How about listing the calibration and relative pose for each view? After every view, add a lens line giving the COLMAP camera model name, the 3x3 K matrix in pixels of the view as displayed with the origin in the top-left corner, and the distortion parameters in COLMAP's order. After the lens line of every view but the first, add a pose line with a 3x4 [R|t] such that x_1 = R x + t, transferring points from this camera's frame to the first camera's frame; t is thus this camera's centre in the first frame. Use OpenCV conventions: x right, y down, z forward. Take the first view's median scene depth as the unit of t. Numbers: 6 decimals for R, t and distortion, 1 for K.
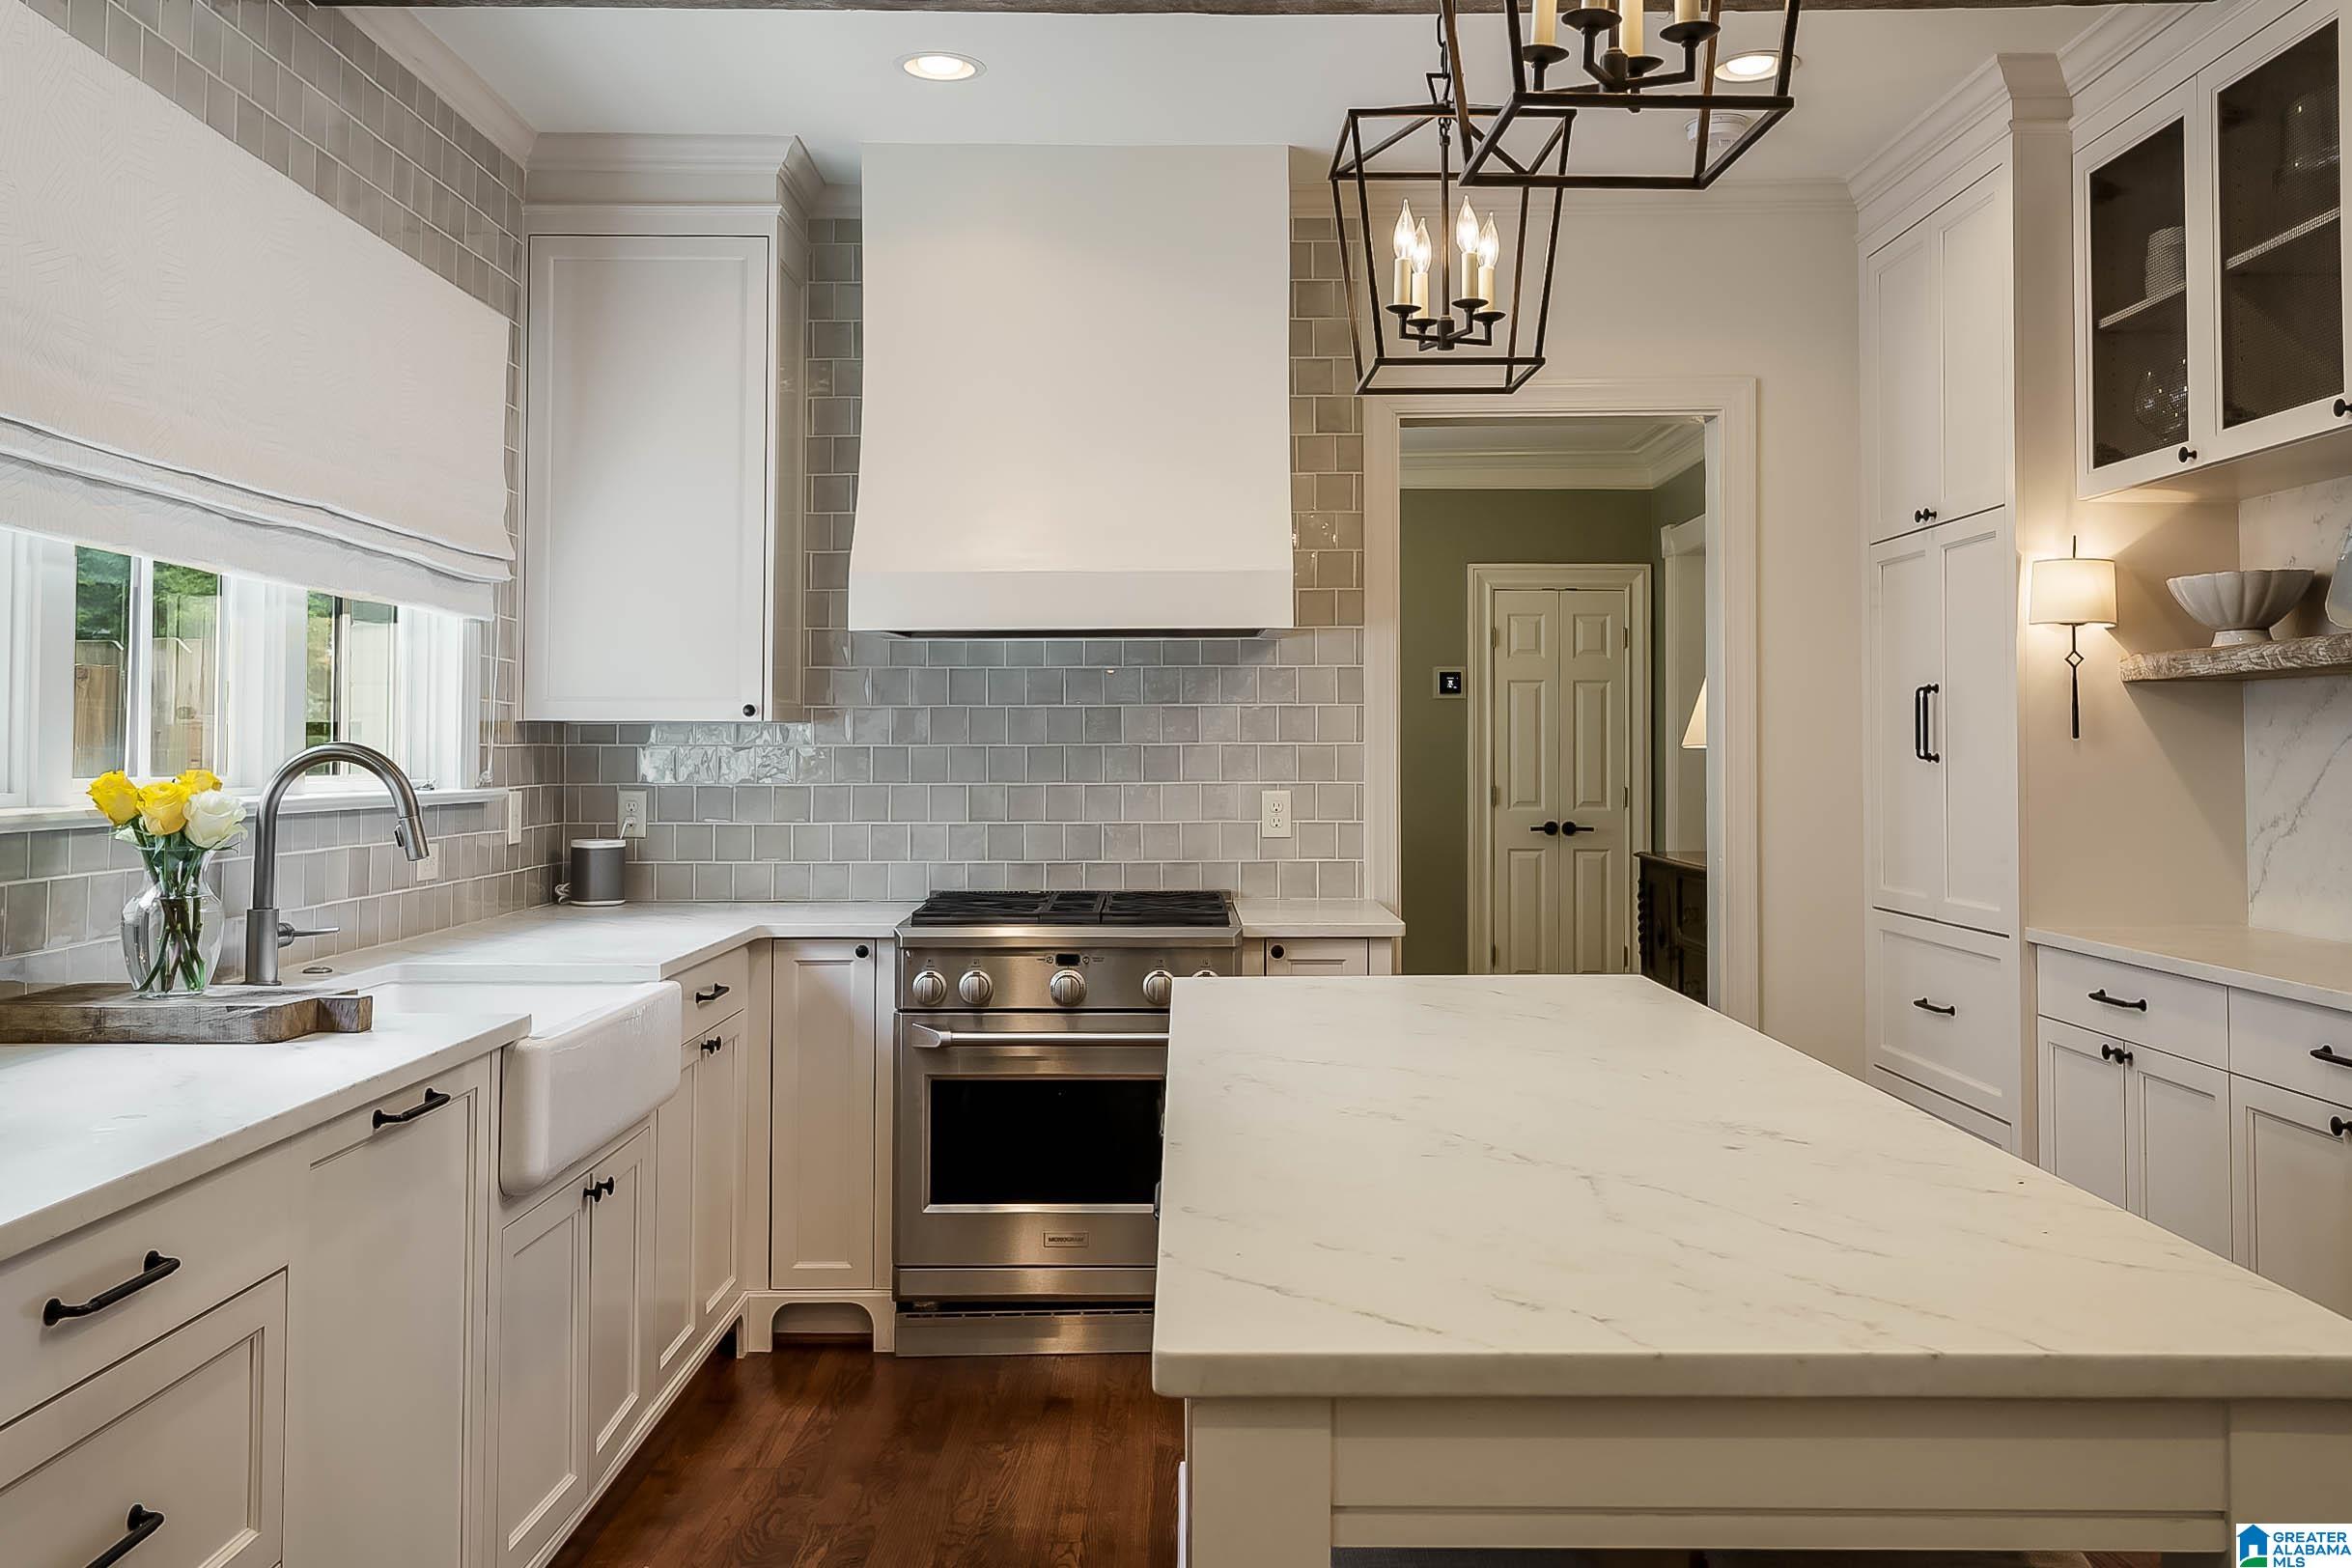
lens RADIAL K [[2049.6, 0, 1171.8], [0, 2049.6, 795.2], [0, 0, 1]] dist [0.009111, 0.007208]
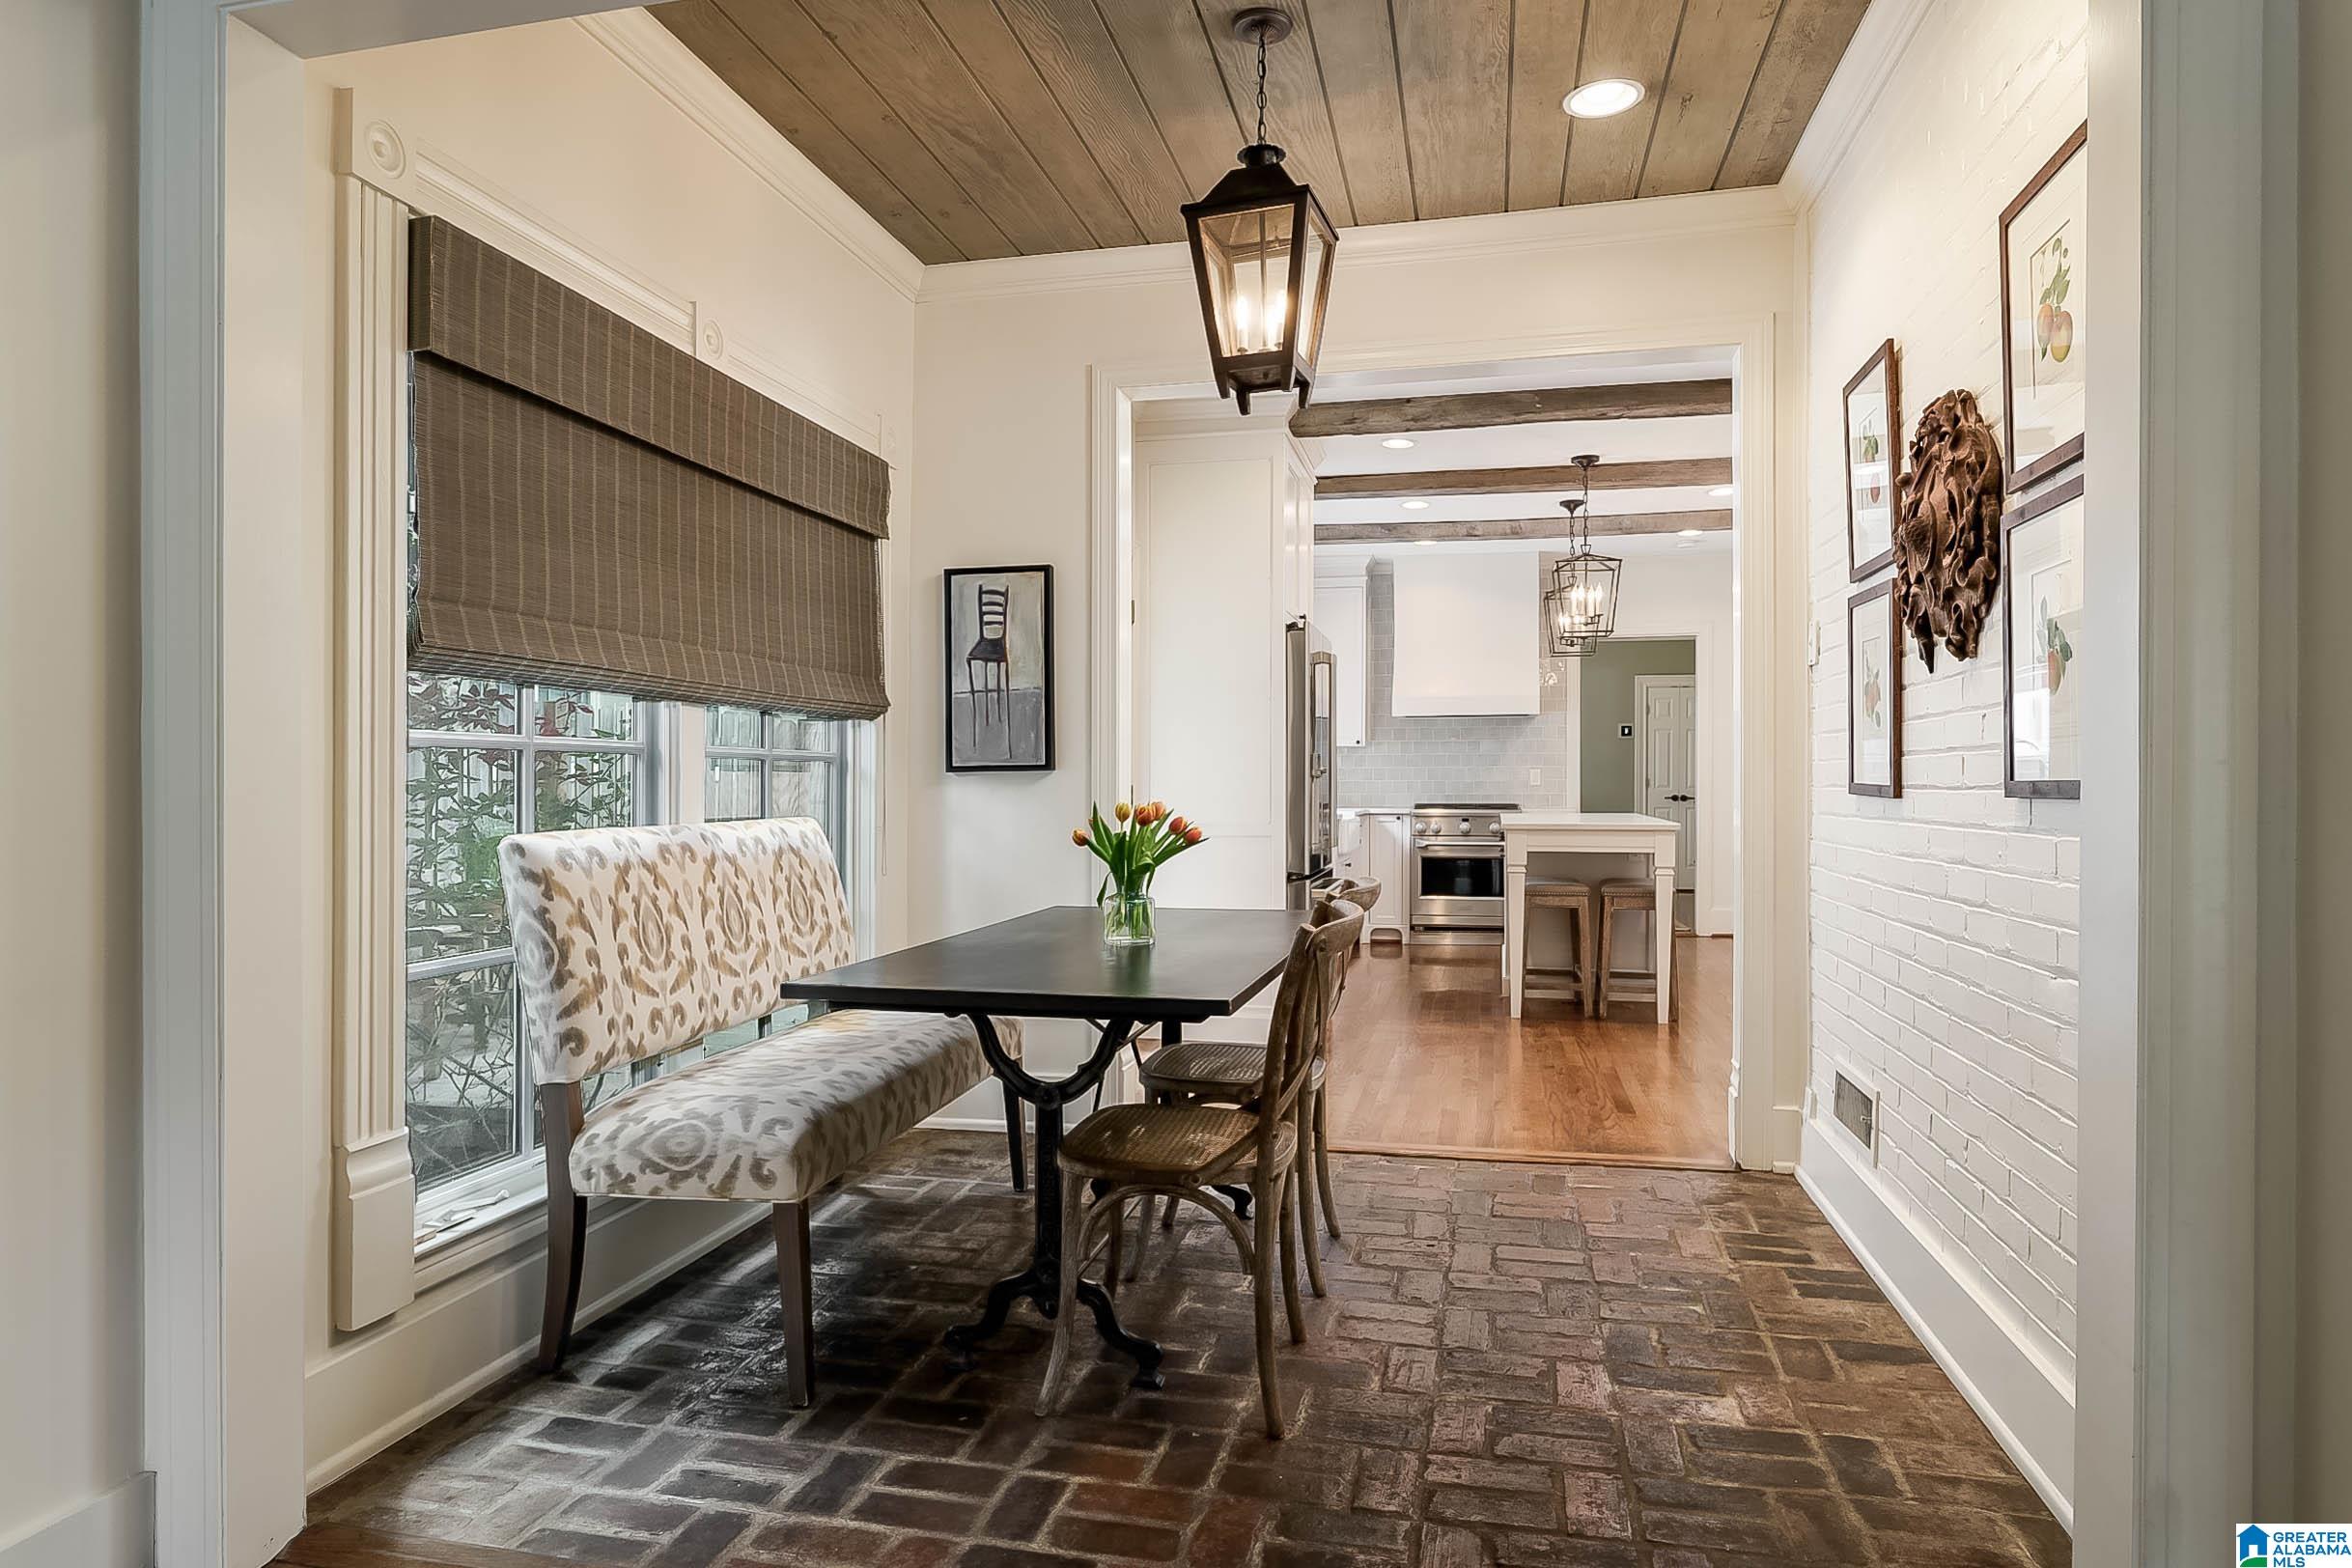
lens RADIAL K [[1333.9, 0, 1185.1], [0, 1333.9, 808.0], [0, 0, 1]] dist [-0.004536, -0.001817]
pose [[0.974472, 0.002922, -0.224491, -0.010241], [-0.002507, 0.999995, 0.002134, 0.061231], [0.224496, -0.001517, 0.974474, -1.163521]]
